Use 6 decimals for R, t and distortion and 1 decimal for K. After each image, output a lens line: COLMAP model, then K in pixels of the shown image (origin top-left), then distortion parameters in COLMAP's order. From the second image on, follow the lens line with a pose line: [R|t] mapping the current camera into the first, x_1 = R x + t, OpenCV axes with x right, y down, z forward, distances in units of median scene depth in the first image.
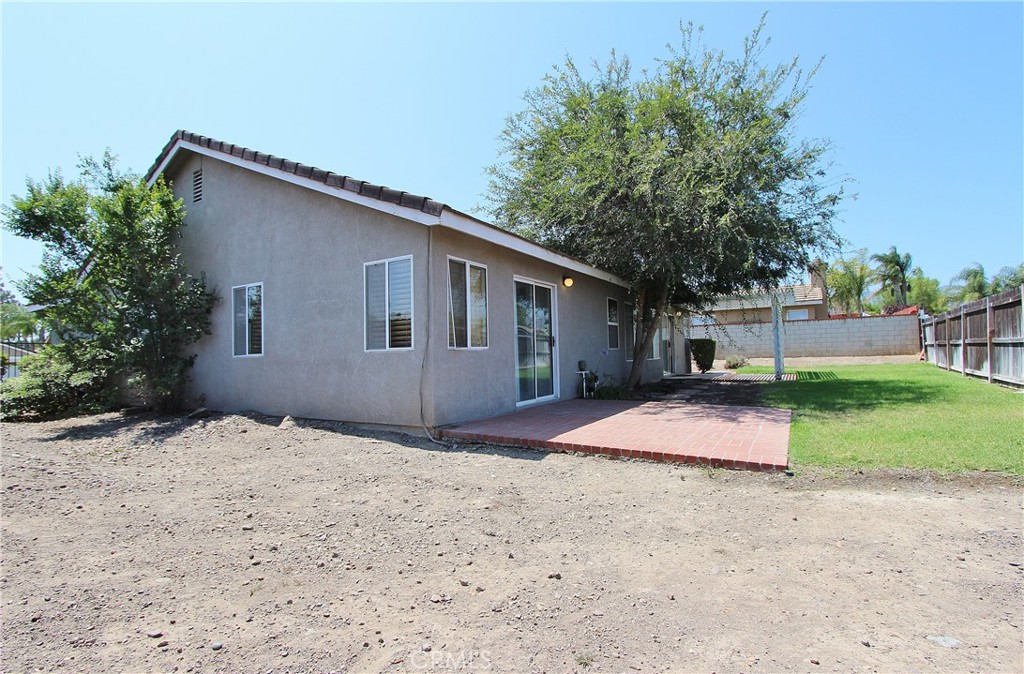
lens RADIAL K [[470.6, 0, 511.8], [0, 470.6, 339.3], [0, 0, 1]] dist [-0.019945, 0.002141]
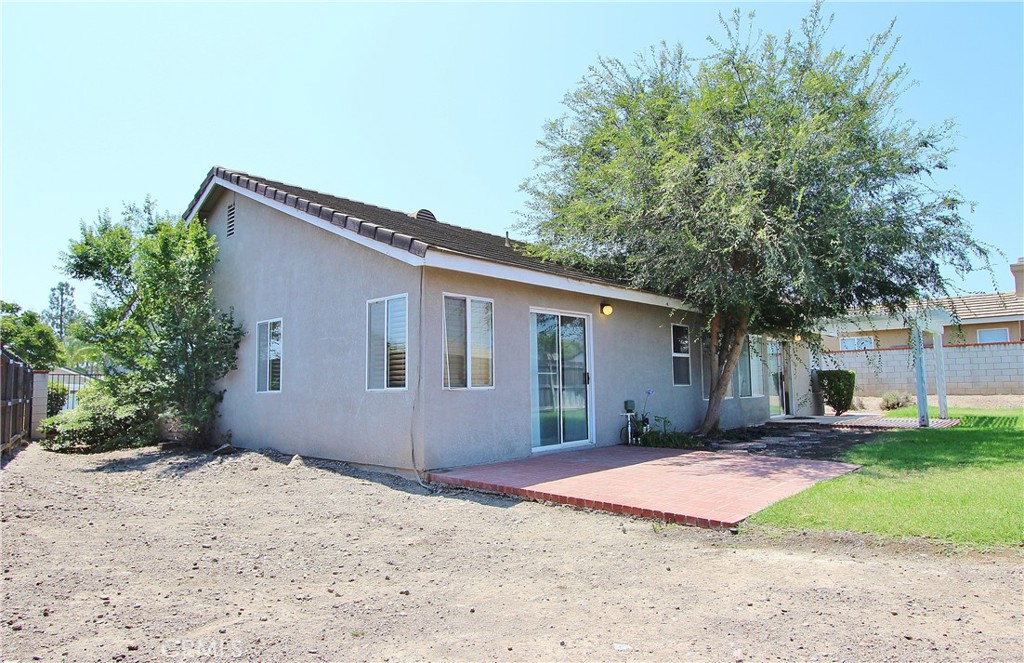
lens RADIAL K [[601.4, 0, 512.4], [0, 601.4, 333.8], [0, 0, 1]] dist [-0.018369, 0.006308]
pose [[0.979804, -0.009727, -0.199721, 0.216579], [-0.000423, 0.998713, -0.050715, -0.026356], [0.199958, 0.049776, 0.978539, -0.156501]]
